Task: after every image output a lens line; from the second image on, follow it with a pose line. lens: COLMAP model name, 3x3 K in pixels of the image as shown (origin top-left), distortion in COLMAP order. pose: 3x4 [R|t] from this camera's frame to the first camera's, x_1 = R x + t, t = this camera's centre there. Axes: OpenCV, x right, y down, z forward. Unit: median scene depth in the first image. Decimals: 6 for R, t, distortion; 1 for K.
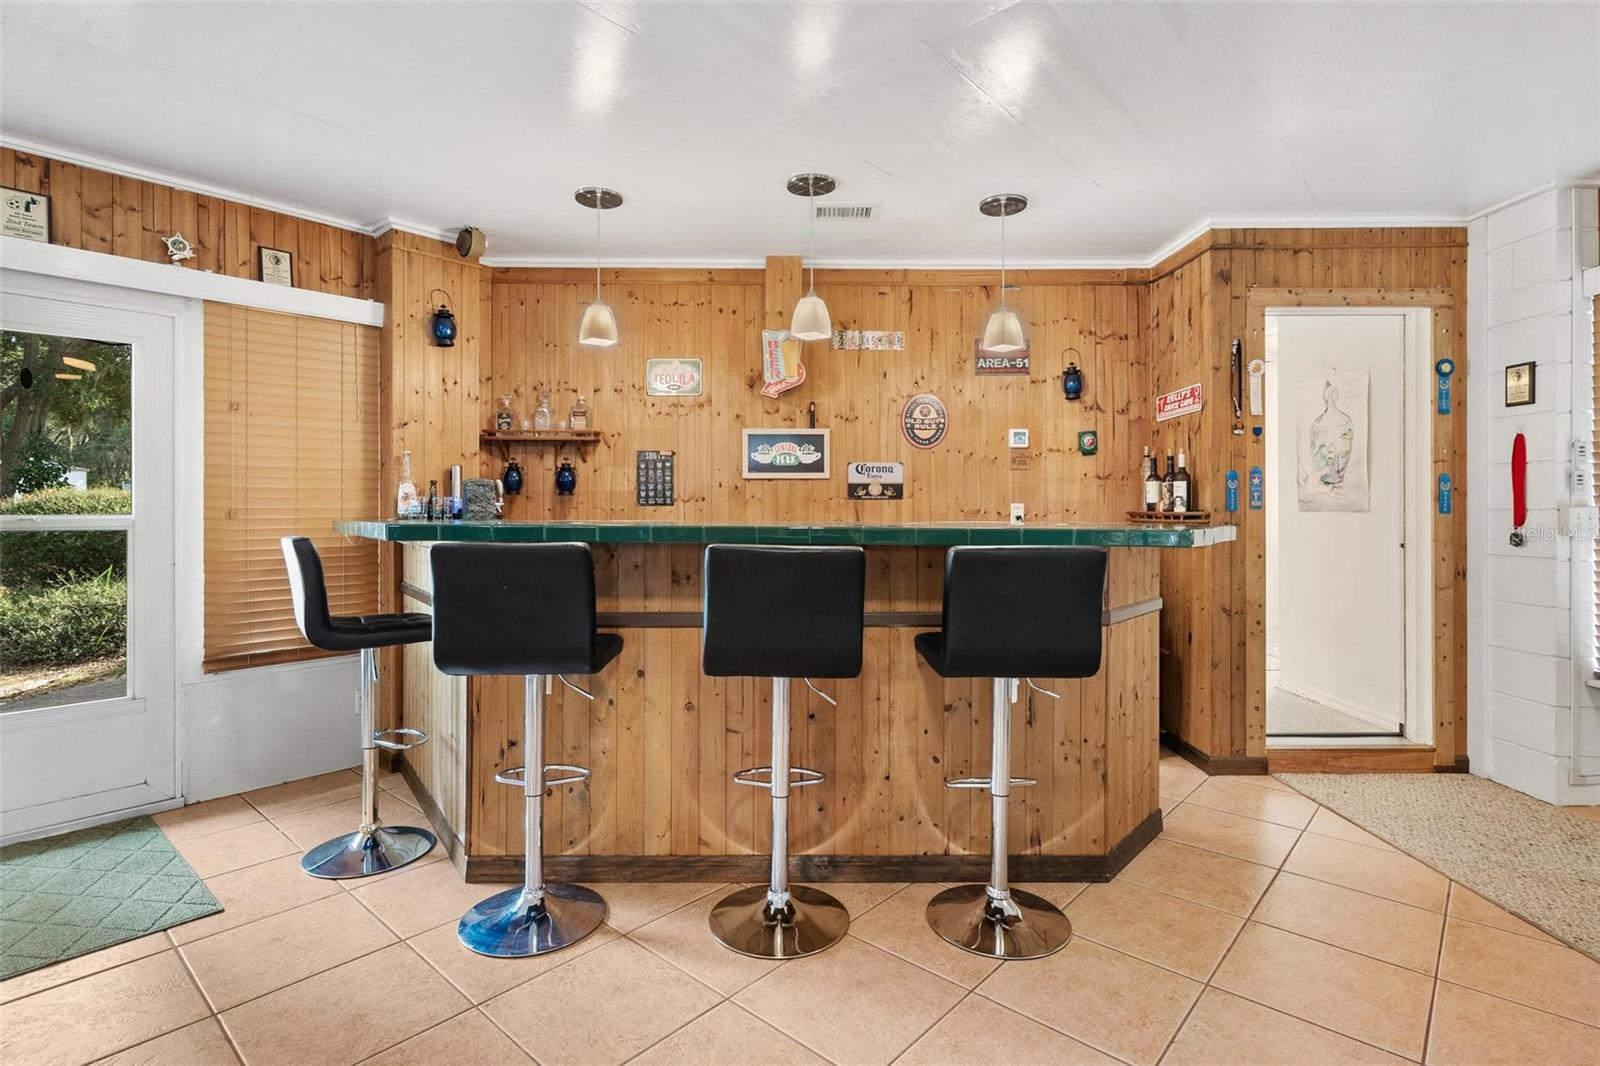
lens RADIAL K [[776.9, 0, 794.4], [0, 776.9, 516.1], [0, 0, 1]] dist [-0.000588, -0.000141]
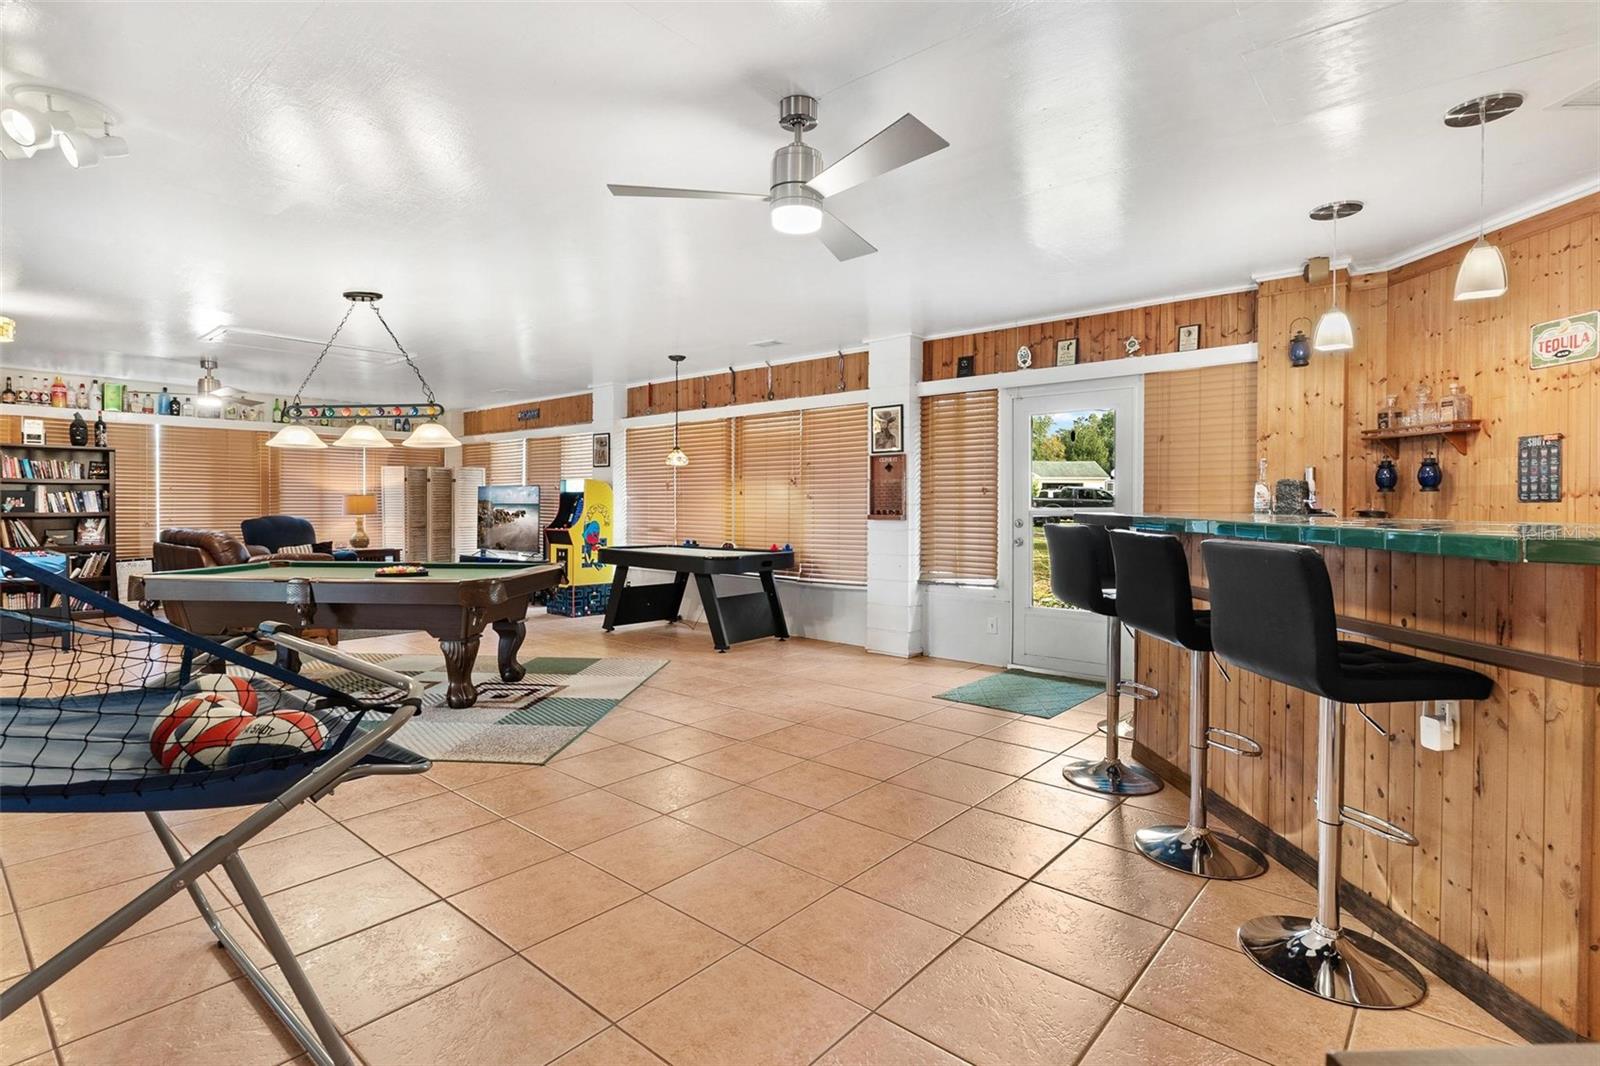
lens RADIAL K [[776.9, 0, 788.8], [0, 776.9, 521.4], [0, 0, 1]] dist [-0.000588, -0.000141]
pose [[0.012900, 0.022505, -0.999664, 0.648851], [-0.011486, 0.999684, 0.022357, -0.002271], [0.999851, 0.011193, 0.013154, 0.199268]]
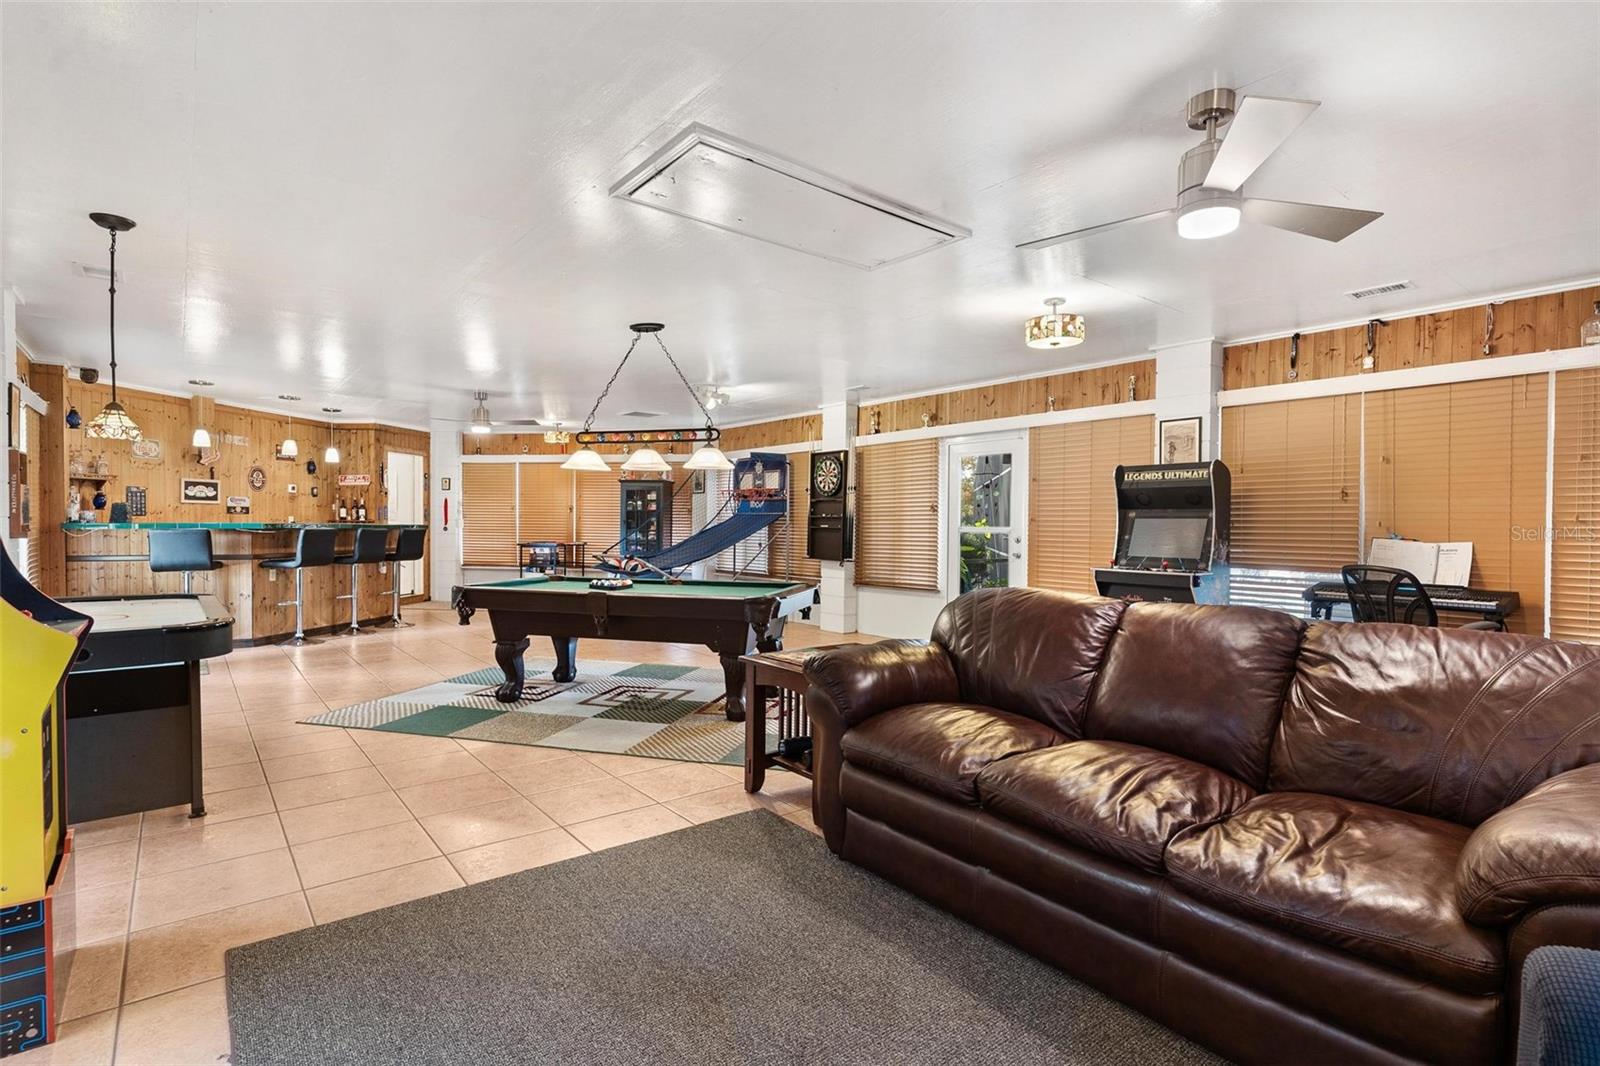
lens RADIAL K [[776.9, 0, 803.3], [0, 776.9, 529.7], [0, 0, 1]] dist [-0.000588, -0.000141]
pose [[0.151876, -0.009431, 0.988354, -1.826176], [0.000581, 0.999955, 0.009452, 0.002782], [-0.988399, -0.000861, 0.151875, -0.895278]]
